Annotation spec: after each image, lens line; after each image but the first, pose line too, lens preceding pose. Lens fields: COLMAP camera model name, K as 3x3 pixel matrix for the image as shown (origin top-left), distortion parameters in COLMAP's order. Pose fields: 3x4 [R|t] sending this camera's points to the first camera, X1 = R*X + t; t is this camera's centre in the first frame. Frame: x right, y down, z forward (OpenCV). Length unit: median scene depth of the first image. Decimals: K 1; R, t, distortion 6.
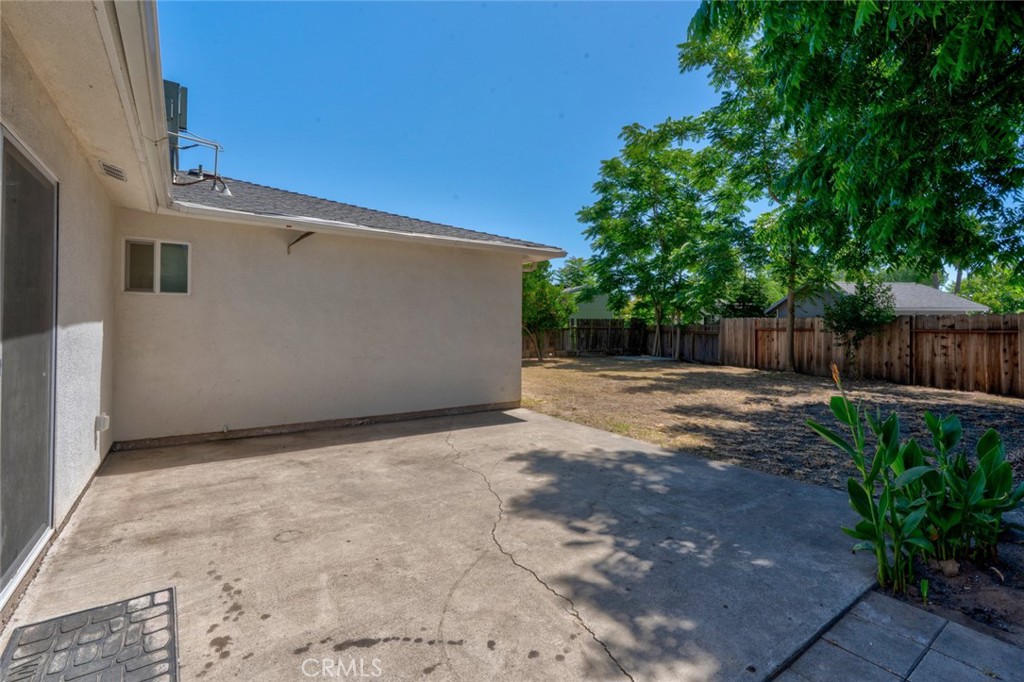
lens RADIAL K [[464.4, 0, 512.5], [0, 464.4, 333.0], [0, 0, 1]] dist [-0.004839, 0.000477]
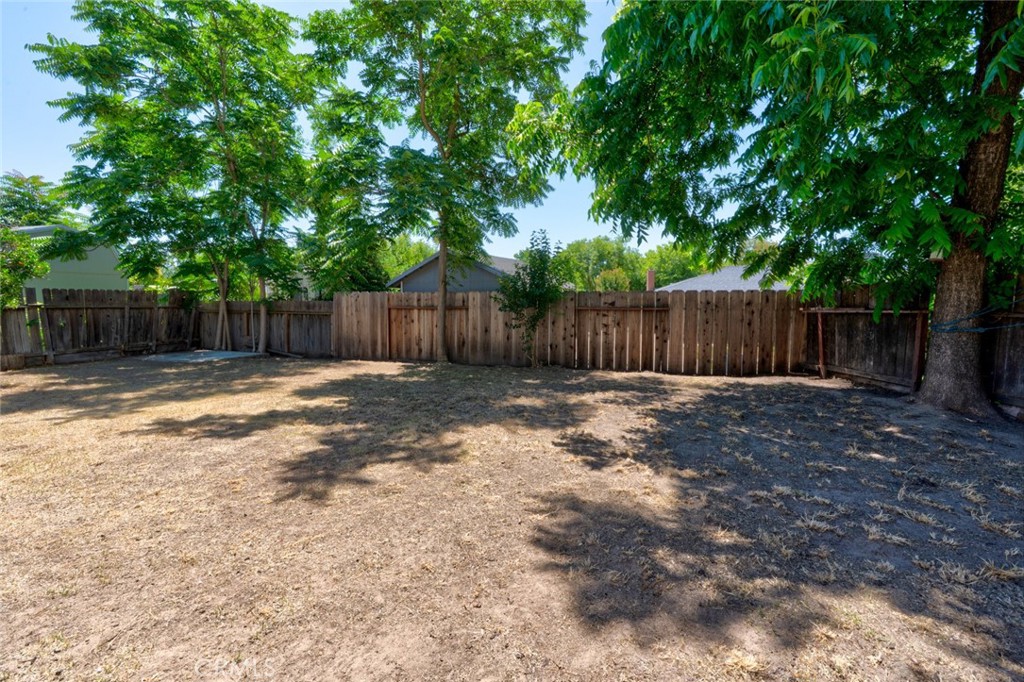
lens RADIAL K [[464.4, 0, 516.6], [0, 464.4, 338.5], [0, 0, 1]] dist [-0.004839, 0.000477]
pose [[0.580188, -0.064990, 0.811886, 0.030743], [0.012903, 0.997420, 0.070620, -0.007134], [-0.814380, -0.030497, 0.579529, 0.343363]]
